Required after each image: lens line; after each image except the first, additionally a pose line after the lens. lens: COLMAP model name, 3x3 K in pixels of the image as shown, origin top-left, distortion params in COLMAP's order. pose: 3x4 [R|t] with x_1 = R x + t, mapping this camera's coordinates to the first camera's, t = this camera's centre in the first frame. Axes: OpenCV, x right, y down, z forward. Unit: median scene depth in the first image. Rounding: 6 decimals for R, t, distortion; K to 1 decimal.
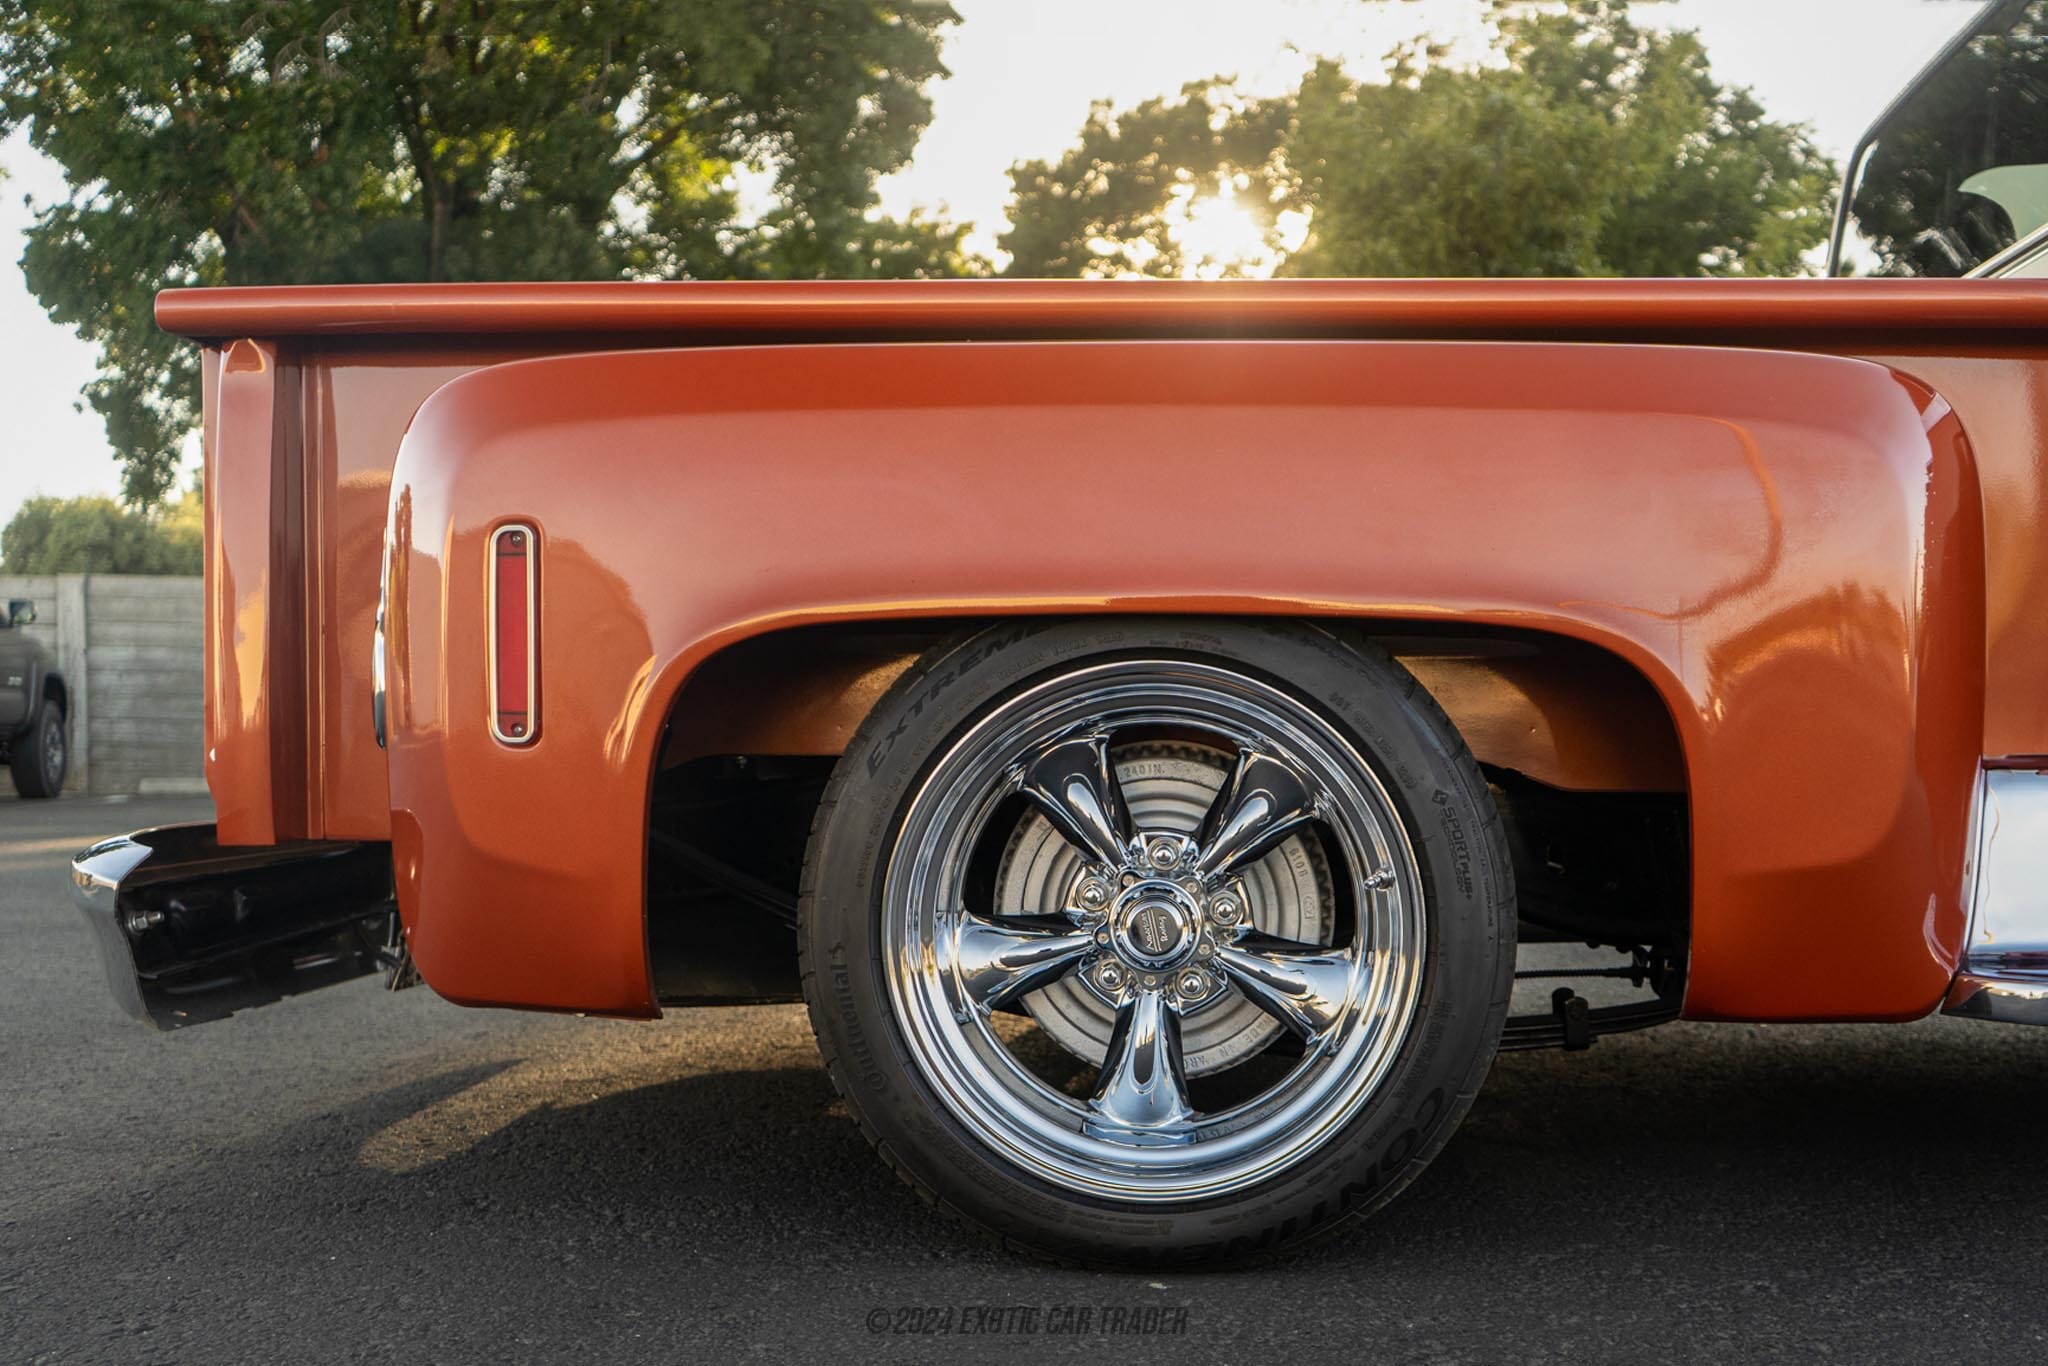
lens RADIAL K [[2012.0, 0, 1026.9], [0, 2012.0, 849.0], [0, 0, 1]] dist [-0.002964, 0.003765]
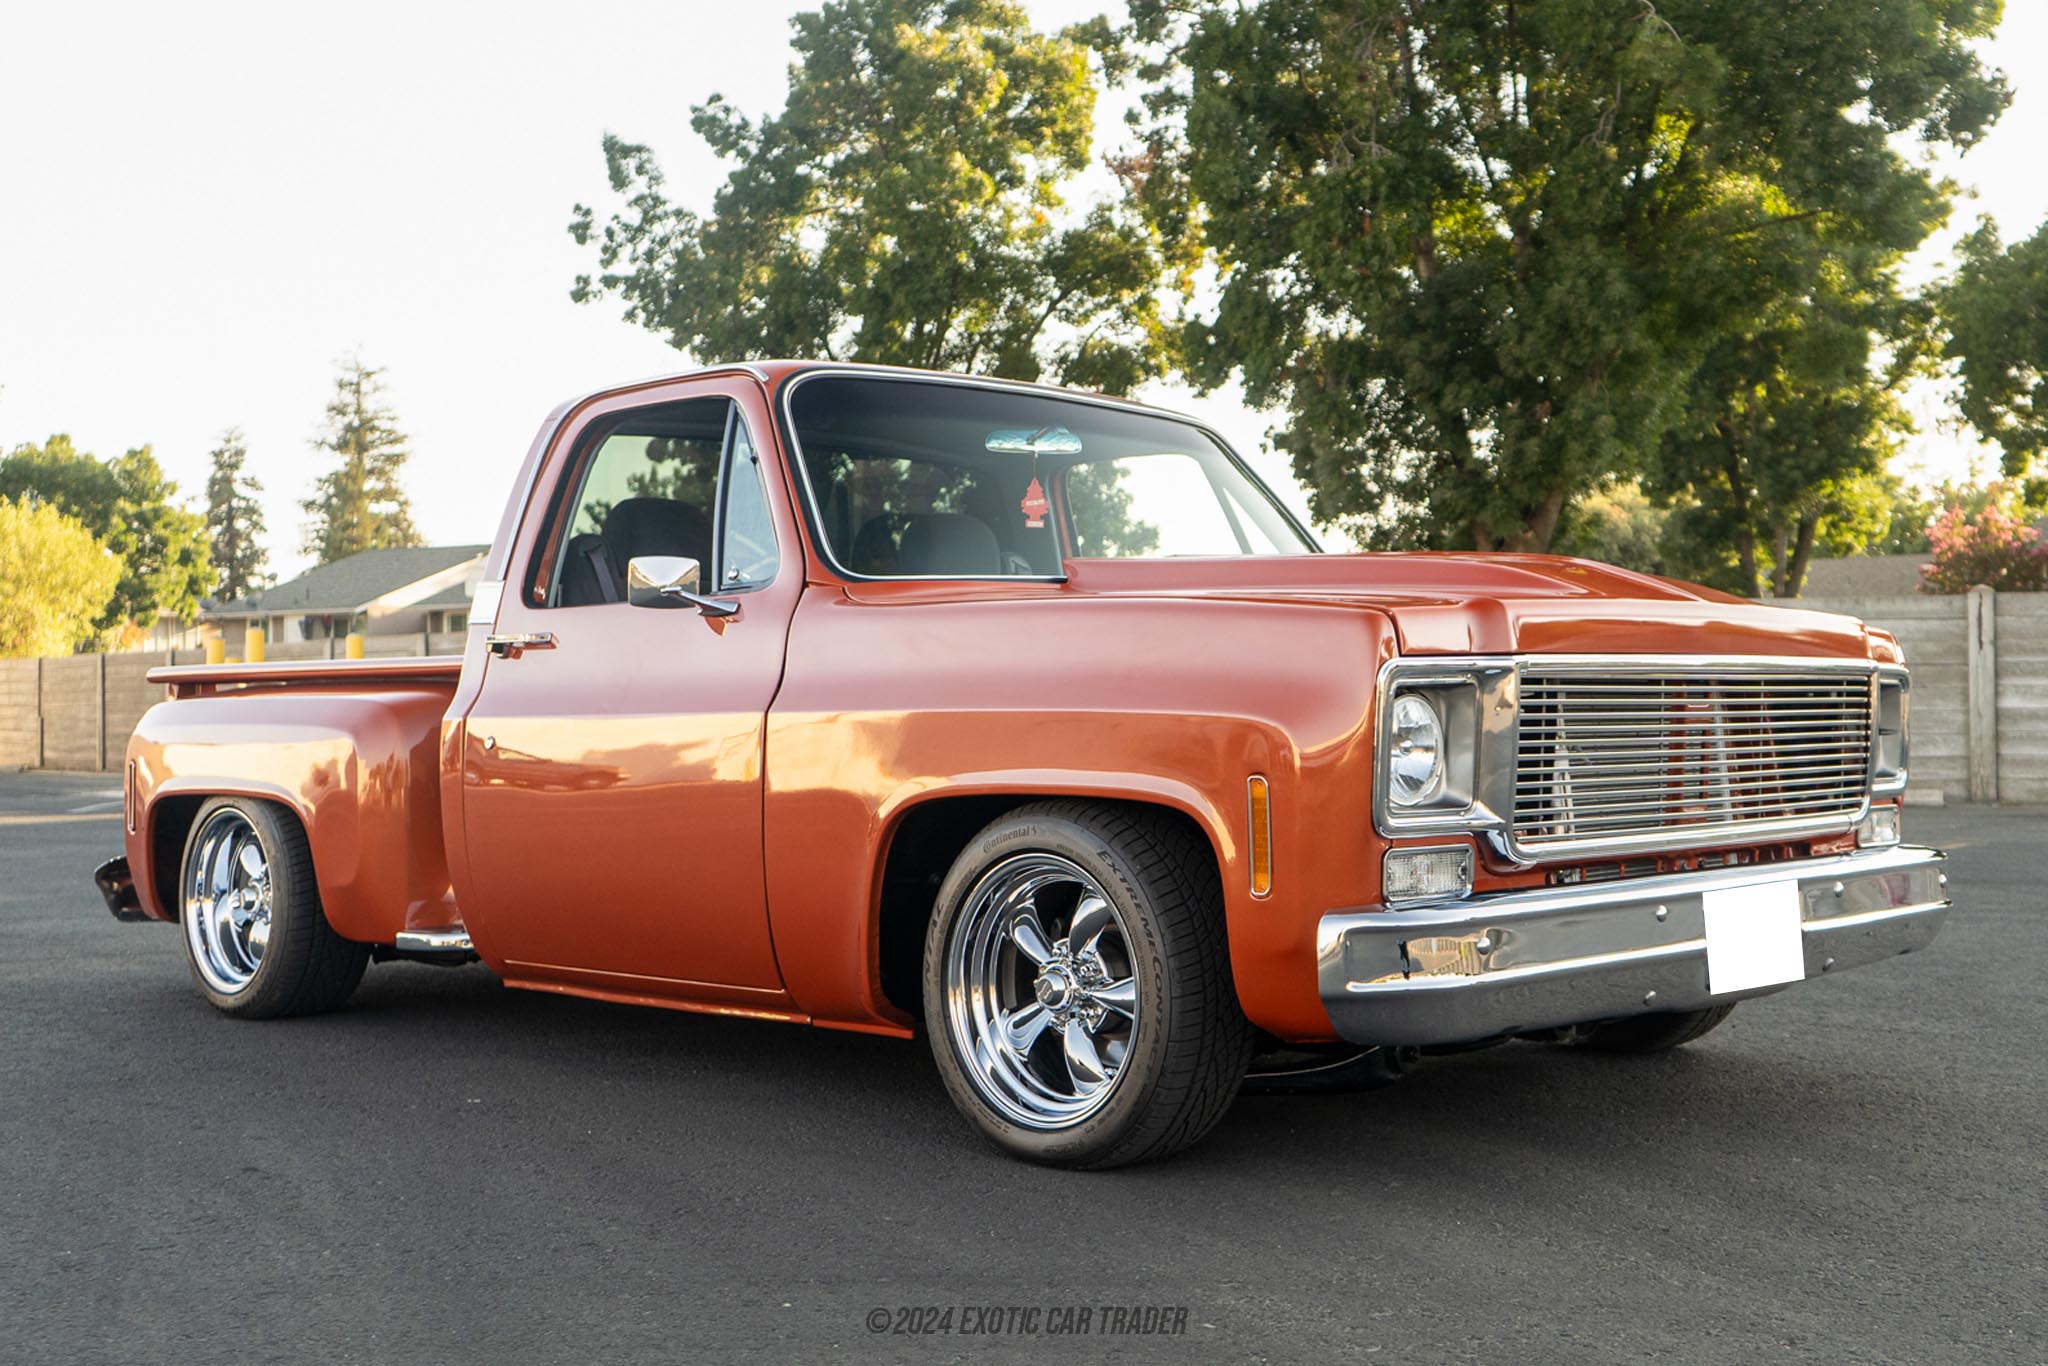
lens RADIAL K [[2447.9, 0, 1024.0], [0, 2447.9, 683.0], [0, 0, 1]] dist [-0.016745, -0.019336]
pose [[0.748453, -0.018350, -0.662934, 0.384943], [-0.023395, 0.998264, -0.054044, -0.013047], [0.662775, 0.055959, 0.746724, -0.121739]]
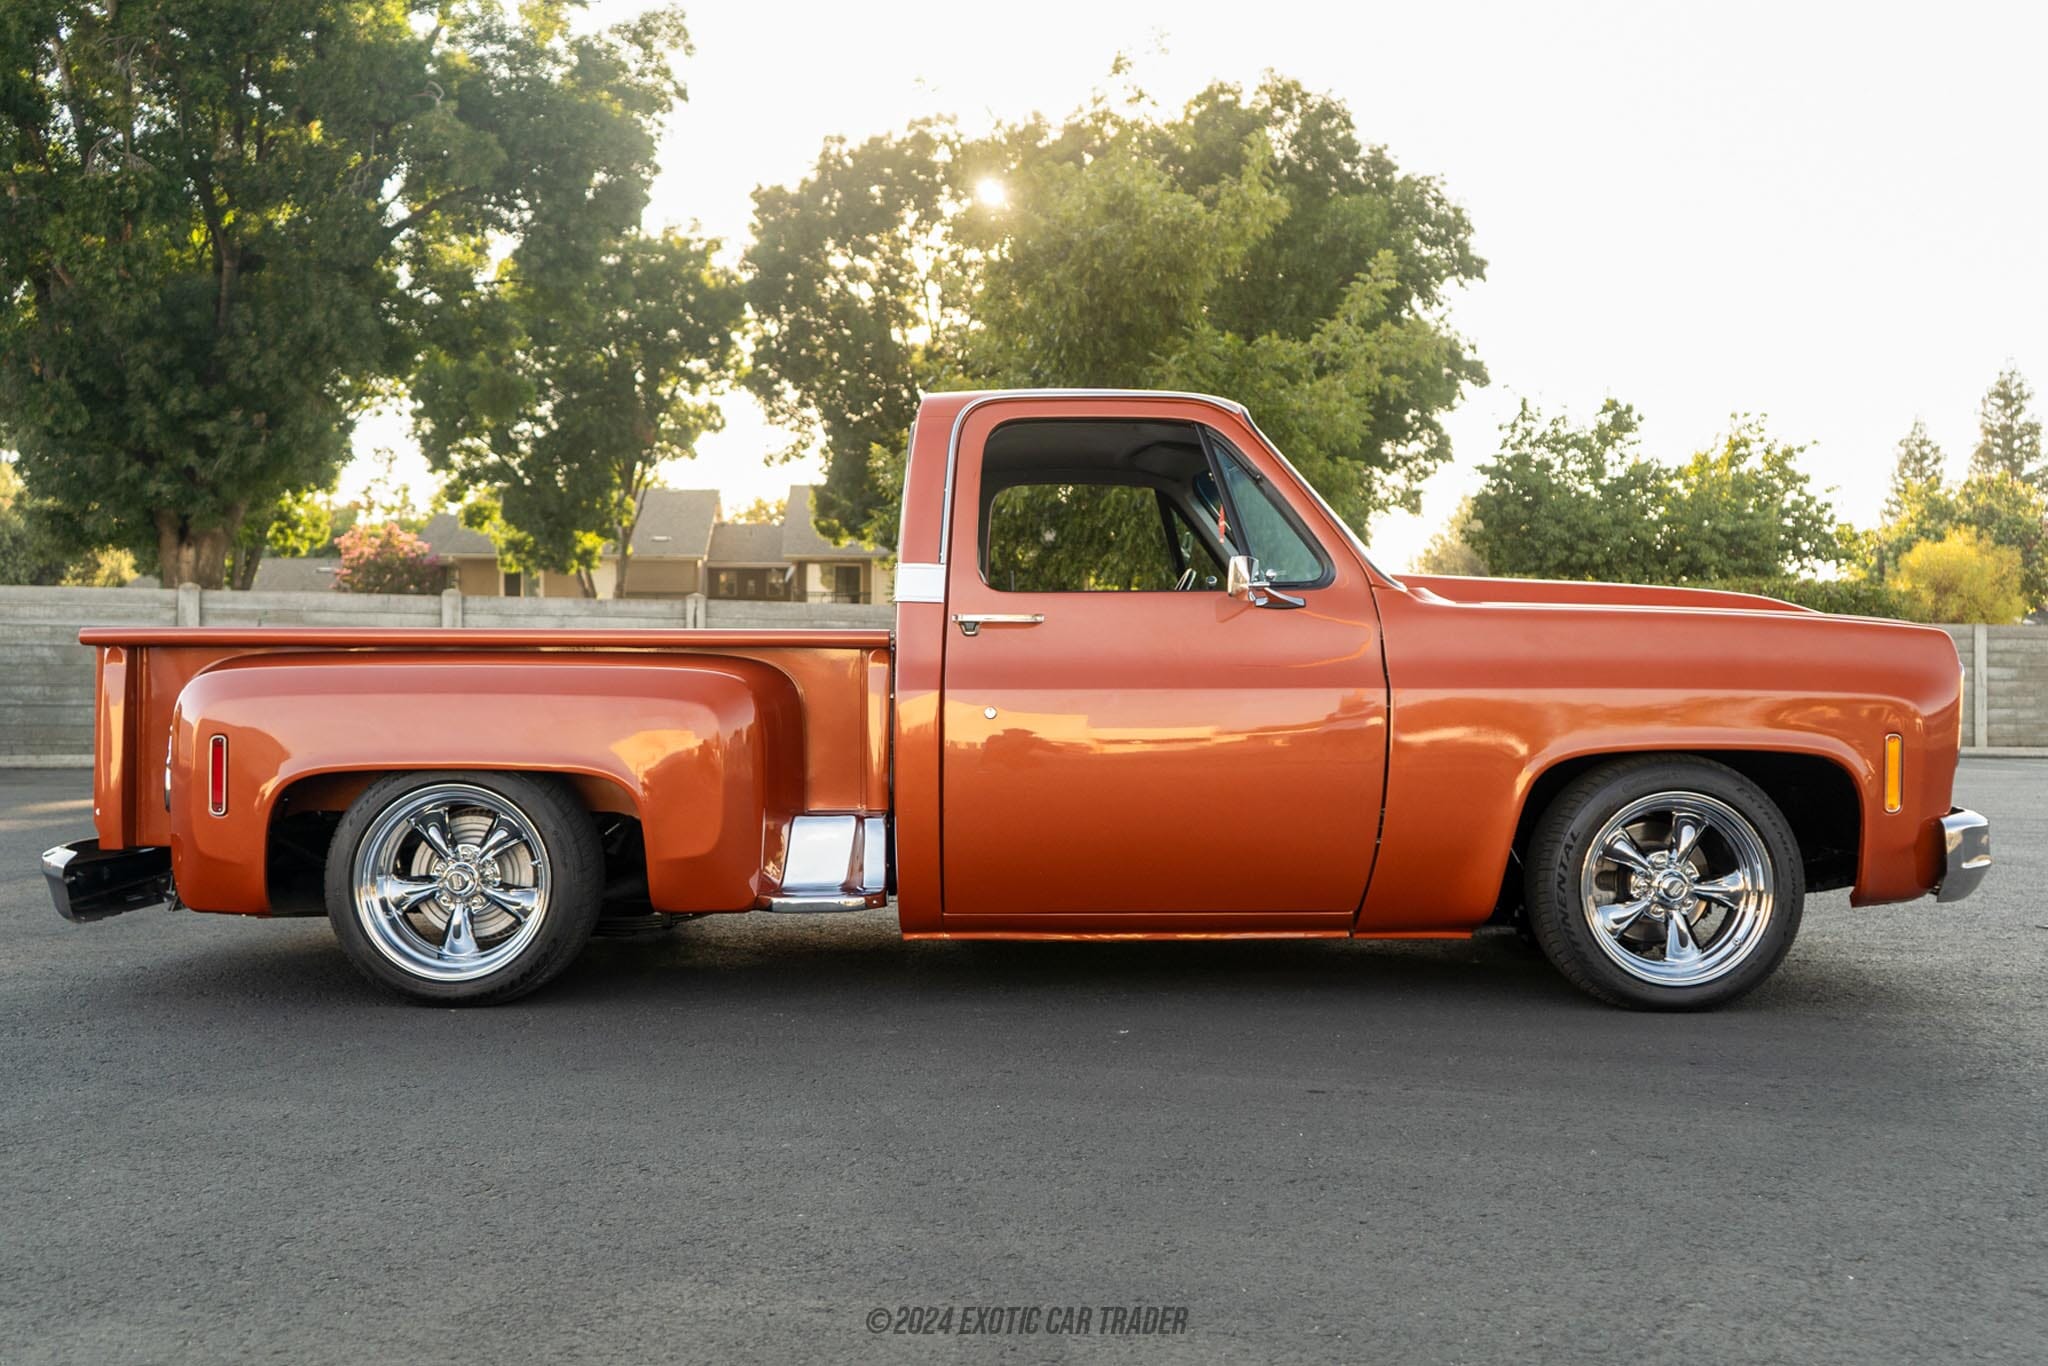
lens RADIAL K [[2068.1, 0, 1018.7], [0, 2068.1, 715.1], [0, 0, 1]] dist [-0.084032, 0.131867]
pose [[0.996698, -0.003139, 0.081137, 0.074479], [0.006168, 0.999293, -0.037098, -0.009581], [-0.080964, 0.037476, 0.996012, -0.229302]]
